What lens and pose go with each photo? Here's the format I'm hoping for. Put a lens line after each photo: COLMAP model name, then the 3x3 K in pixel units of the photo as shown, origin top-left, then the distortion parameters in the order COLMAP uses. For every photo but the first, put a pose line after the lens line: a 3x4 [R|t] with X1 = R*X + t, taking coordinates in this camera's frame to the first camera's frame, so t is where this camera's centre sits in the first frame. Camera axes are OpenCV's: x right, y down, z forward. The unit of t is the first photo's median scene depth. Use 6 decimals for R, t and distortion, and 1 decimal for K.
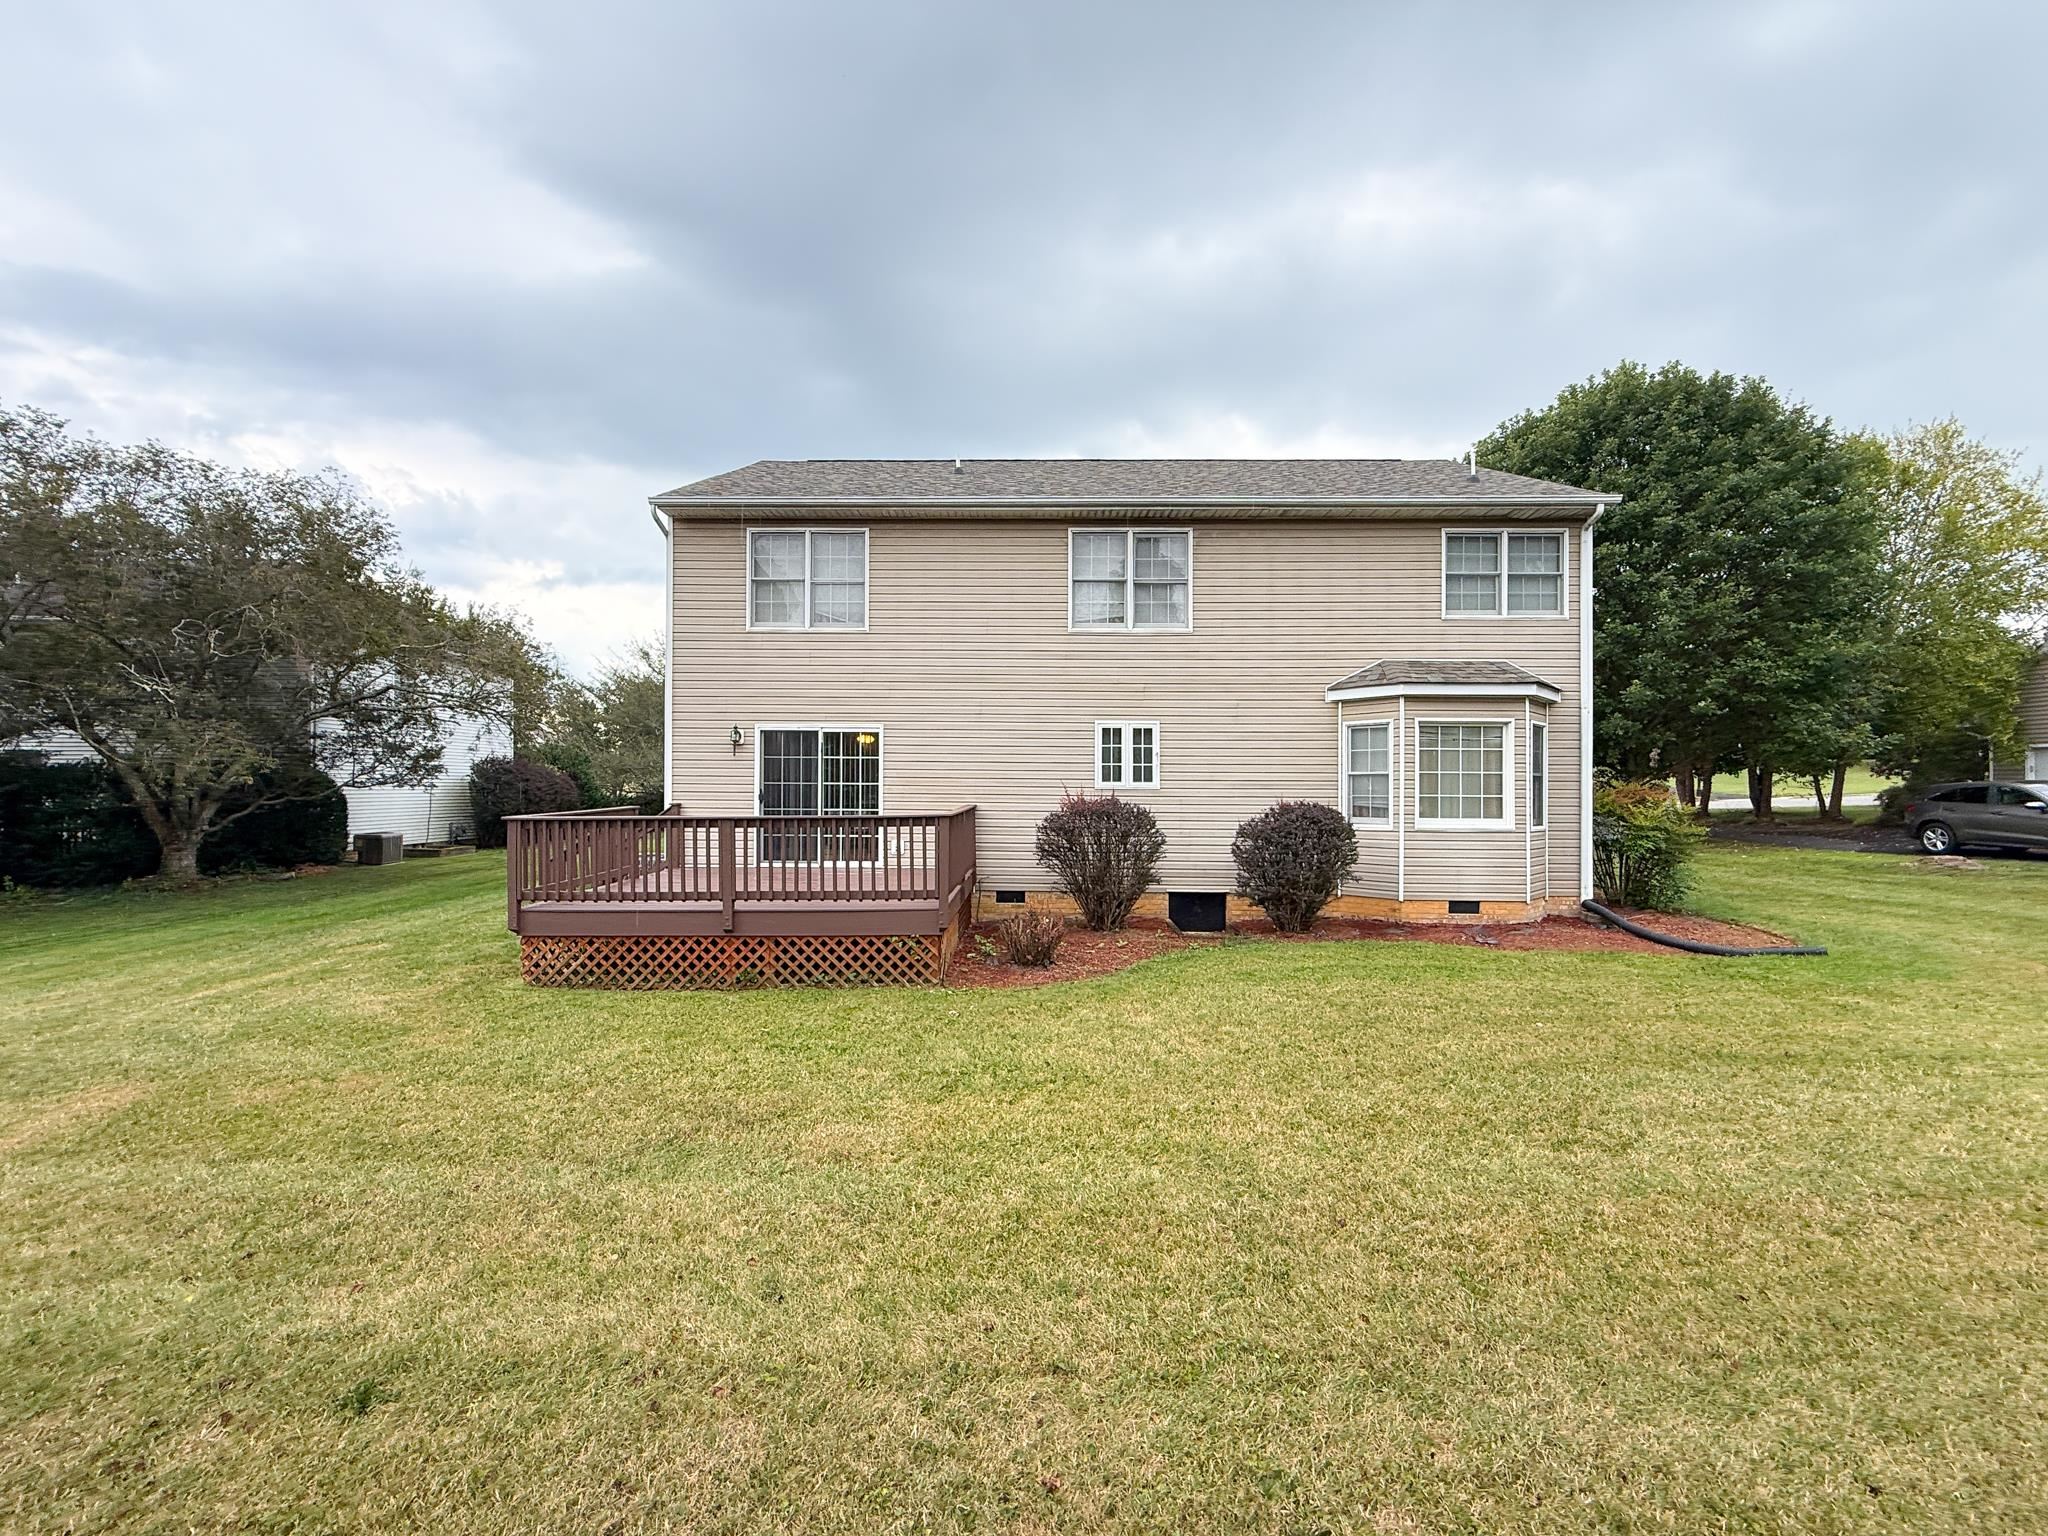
lens RADIAL K [[855.3, 0, 1024.0], [0, 855.3, 768.0], [0, 0, 1]] dist [0.002087, 0.000128]
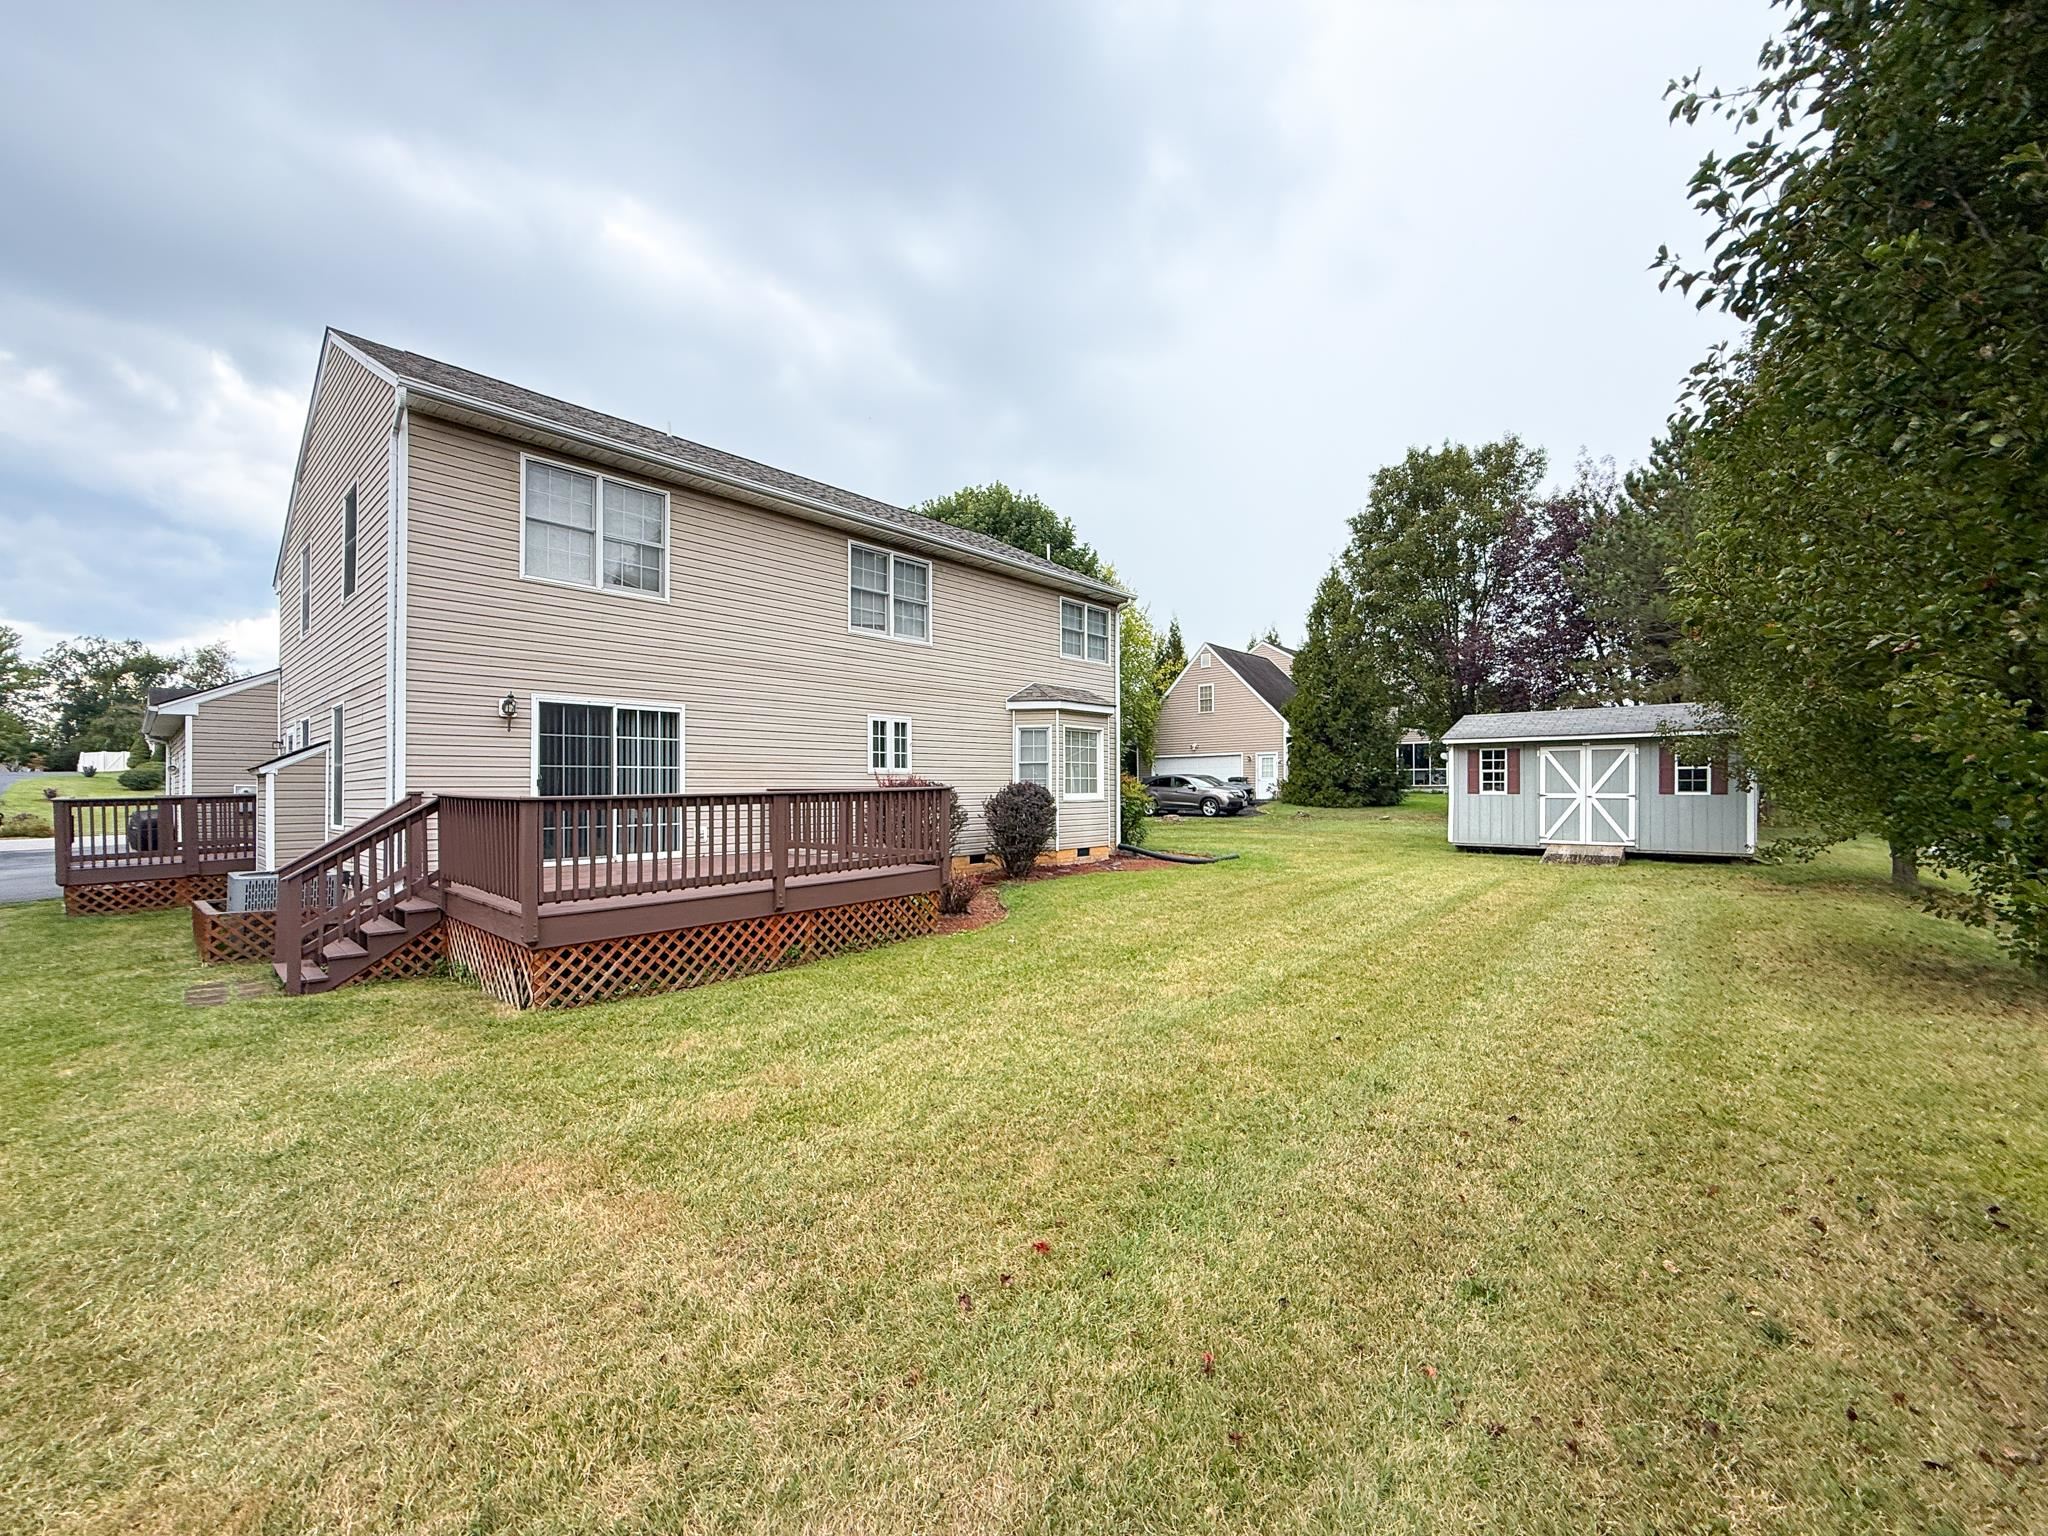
lens RADIAL K [[817.7, 0, 1024.0], [0, 817.7, 768.0], [0, 0, 1]] dist [-0.000307, -0.000100]
pose [[0.657522, 0.007475, 0.753399, -0.600652], [0.000360, 0.999948, -0.010235, 0.028285], [-0.753436, 0.007001, 0.657484, 0.128251]]
